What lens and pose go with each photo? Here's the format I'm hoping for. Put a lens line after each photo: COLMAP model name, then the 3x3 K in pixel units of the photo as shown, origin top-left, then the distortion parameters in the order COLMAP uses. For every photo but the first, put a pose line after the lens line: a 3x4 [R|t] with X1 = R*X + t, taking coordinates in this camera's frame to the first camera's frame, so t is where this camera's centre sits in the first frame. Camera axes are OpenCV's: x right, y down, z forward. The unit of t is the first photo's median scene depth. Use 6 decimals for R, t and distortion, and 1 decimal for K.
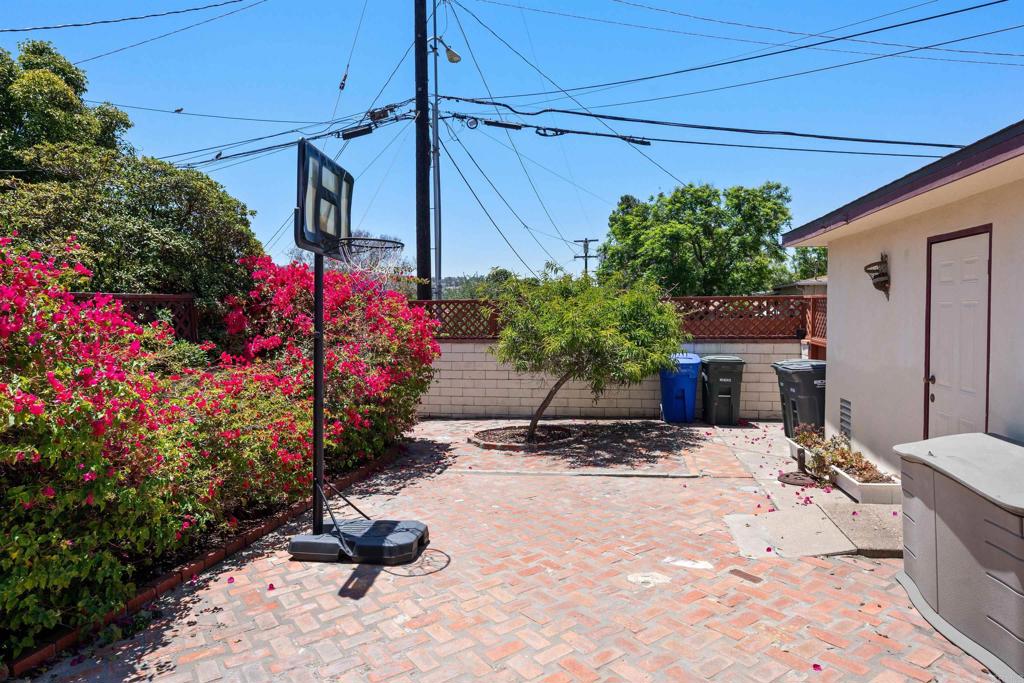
lens RADIAL K [[610.8, 0, 512.0], [0, 610.8, 341.5], [0, 0, 1]] dist [-0.002477, -0.000178]
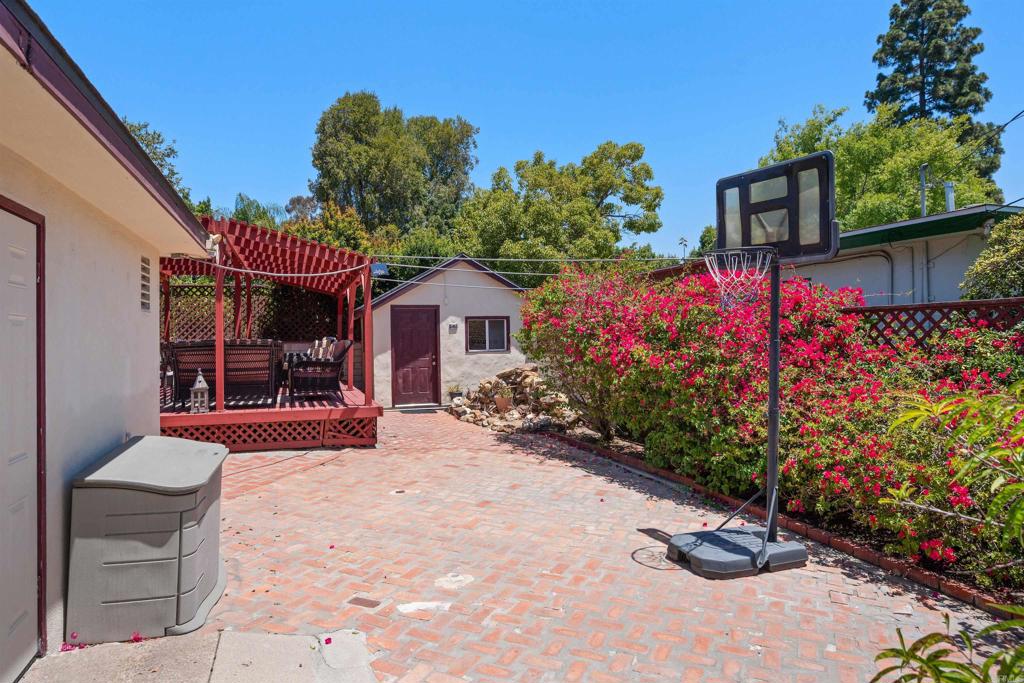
lens RADIAL K [[618.1, 0, 512.0], [0, 618.1, 341.5], [0, 0, 1]] dist [-0.001042, -0.000503]
pose [[-0.868507, 0.023247, -0.495131, 0.460383], [-0.004929, 0.998445, 0.055524, -0.058246], [0.495652, 0.050663, -0.867042, 1.369292]]
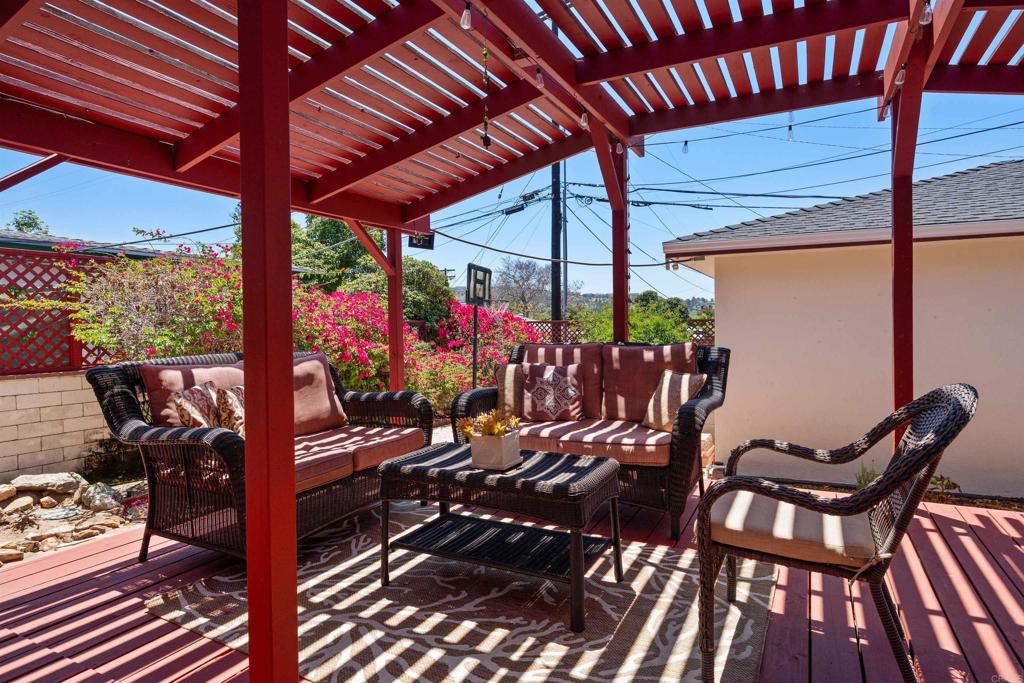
lens RADIAL K [[580.5, 0, 512.0], [0, 580.5, 341.5], [0, 0, 1]] dist [0.003489, 0.000600]
pose [[0.958138, 0.006529, -0.286232, 0.407301], [-0.013315, 0.999674, -0.021771, 0.042998], [0.285997, 0.024671, 0.957913, -0.986693]]
